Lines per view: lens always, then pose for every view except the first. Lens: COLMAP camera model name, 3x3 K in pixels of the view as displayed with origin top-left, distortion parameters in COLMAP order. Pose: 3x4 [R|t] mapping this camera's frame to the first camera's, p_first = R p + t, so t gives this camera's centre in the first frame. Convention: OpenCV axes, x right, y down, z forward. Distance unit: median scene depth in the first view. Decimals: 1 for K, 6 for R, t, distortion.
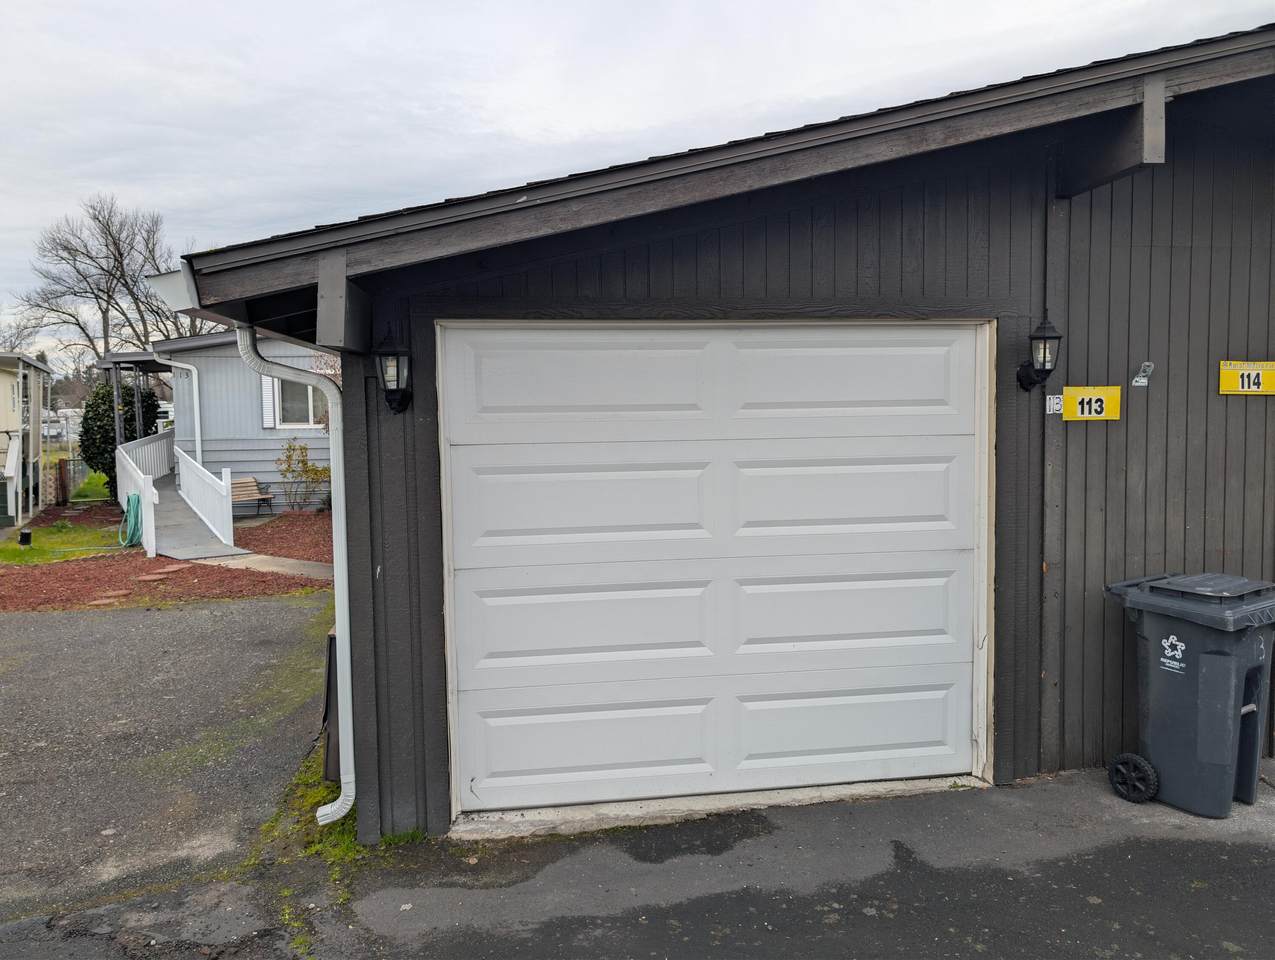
lens RADIAL K [[905.1, 0, 637.5], [0, 905.1, 480.0], [0, 0, 1]] dist [0.005296, -0.001436]
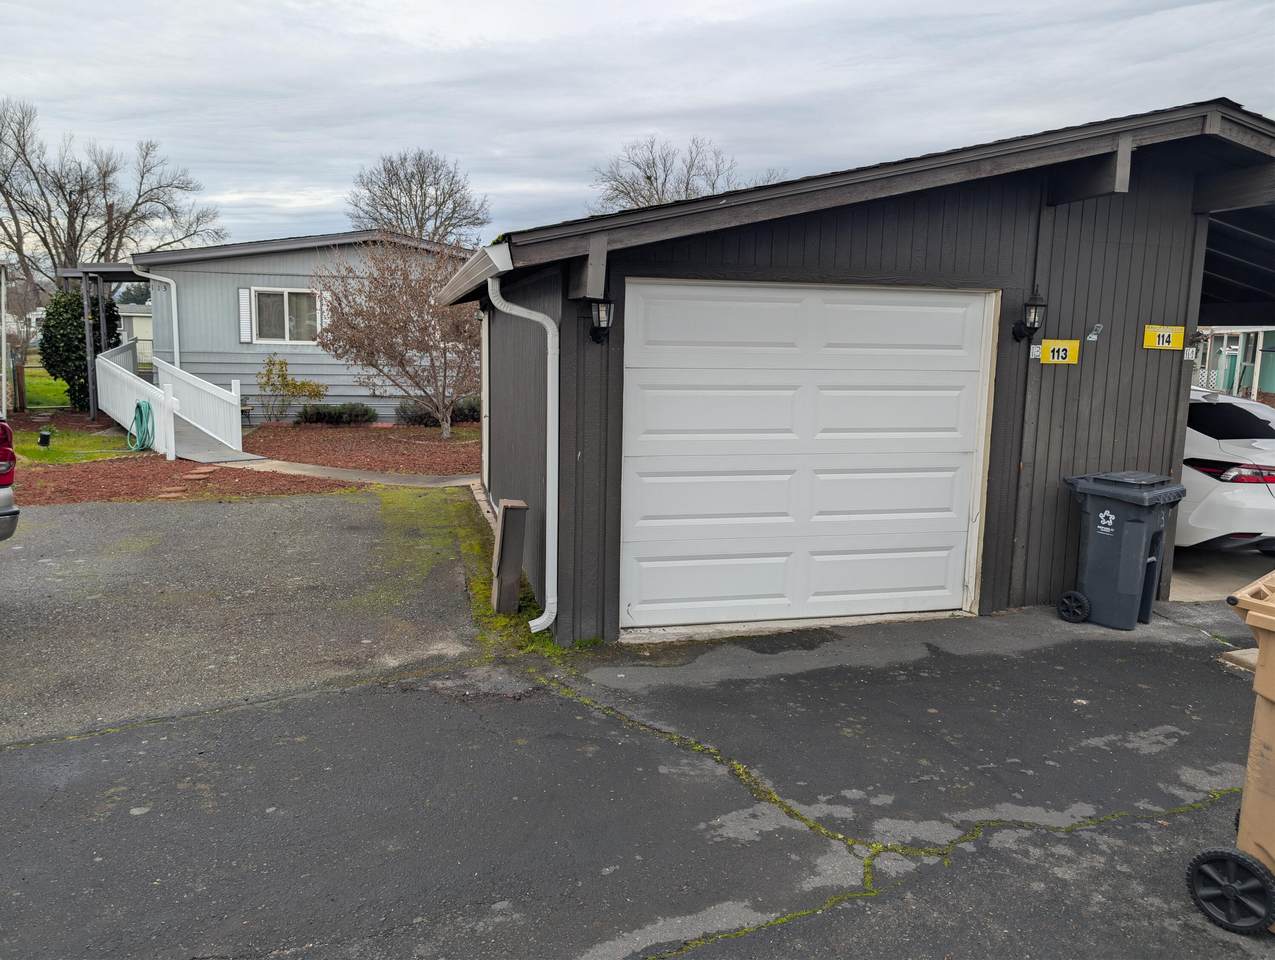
lens RADIAL K [[899.5, 0, 616.9], [0, 899.5, 471.8], [0, 0, 1]] dist [0.006678, -0.003898]
pose [[0.995231, 0.020623, 0.095339, -0.338040], [-0.027525, 0.997049, 0.071658, 0.022410], [-0.093580, -0.073941, 0.992862, -0.373288]]
